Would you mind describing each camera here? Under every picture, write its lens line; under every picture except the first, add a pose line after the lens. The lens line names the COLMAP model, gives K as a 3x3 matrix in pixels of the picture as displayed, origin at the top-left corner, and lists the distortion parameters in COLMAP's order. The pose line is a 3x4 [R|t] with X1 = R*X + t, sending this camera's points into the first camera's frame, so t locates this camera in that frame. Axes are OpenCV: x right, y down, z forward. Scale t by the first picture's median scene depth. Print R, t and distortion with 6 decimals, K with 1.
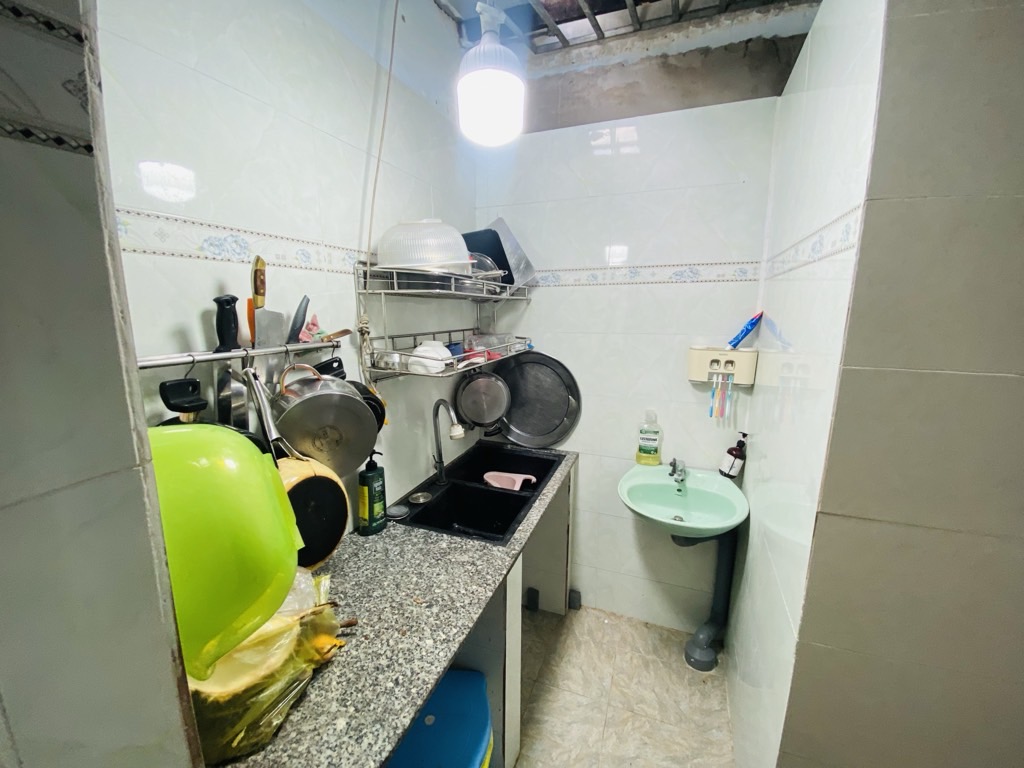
lens RADIAL K [[423.0, 0, 502.7], [0, 423.0, 391.9], [0, 0, 1]] dist [-0.001412, -0.009675]
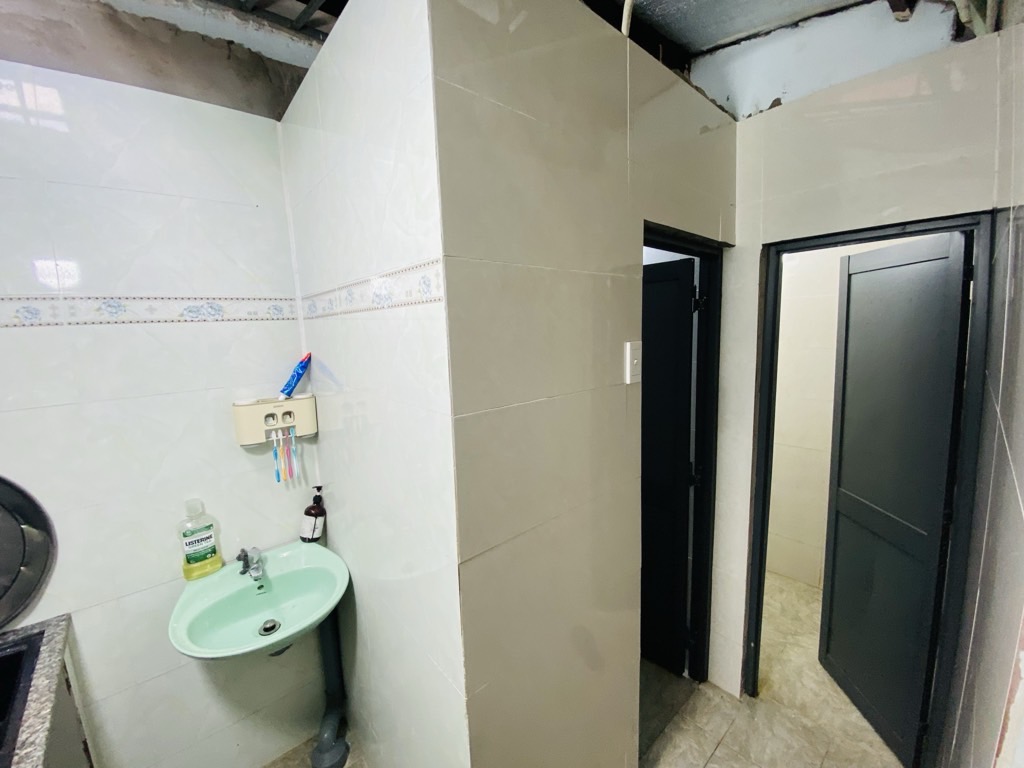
lens RADIAL K [[423.0, 0, 509.5], [0, 423.0, 382.4], [0, 0, 1]] dist [-0.001412, -0.009675]
pose [[0.452307, -0.138796, 0.880996, -0.001237], [0.203725, 0.977779, 0.049451, -0.079135], [-0.868283, 0.157114, 0.470532, 0.192233]]
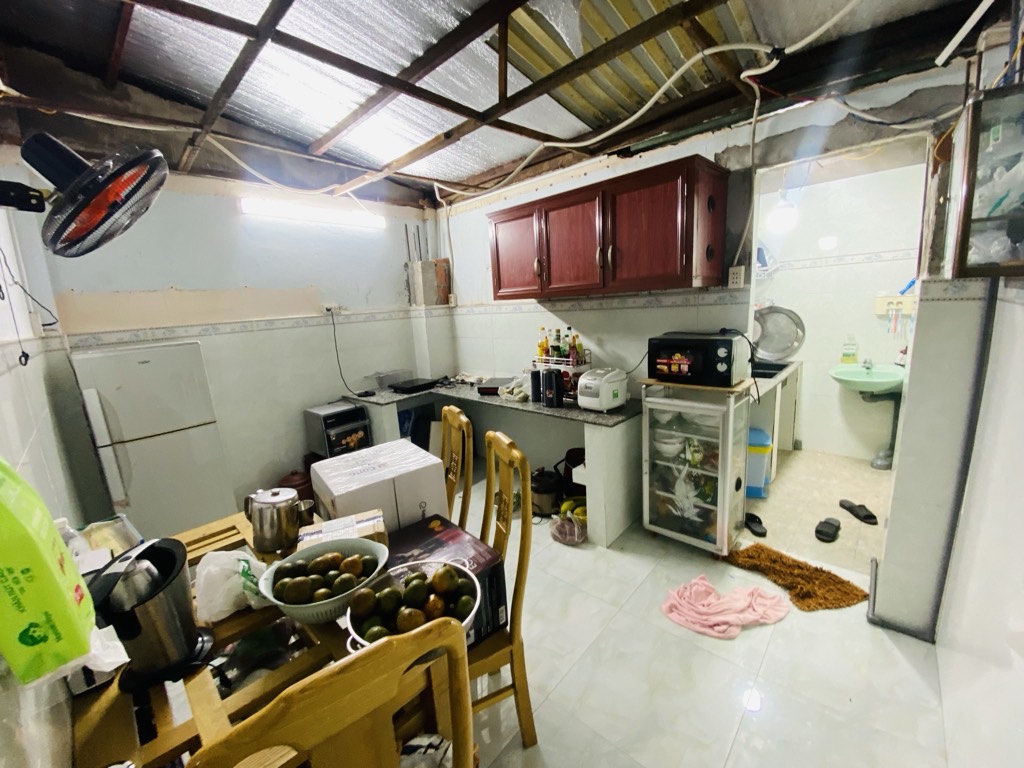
lens RADIAL K [[423.0, 0, 510.7], [0, 423.0, 385.6], [0, 0, 1]] dist [-0.001412, -0.009675]
pose [[0.923423, 0.010508, -0.383639, -0.330622], [-0.005994, 0.999898, 0.012959, 0.274194], [0.383736, -0.009667, 0.923392, -1.341139]]
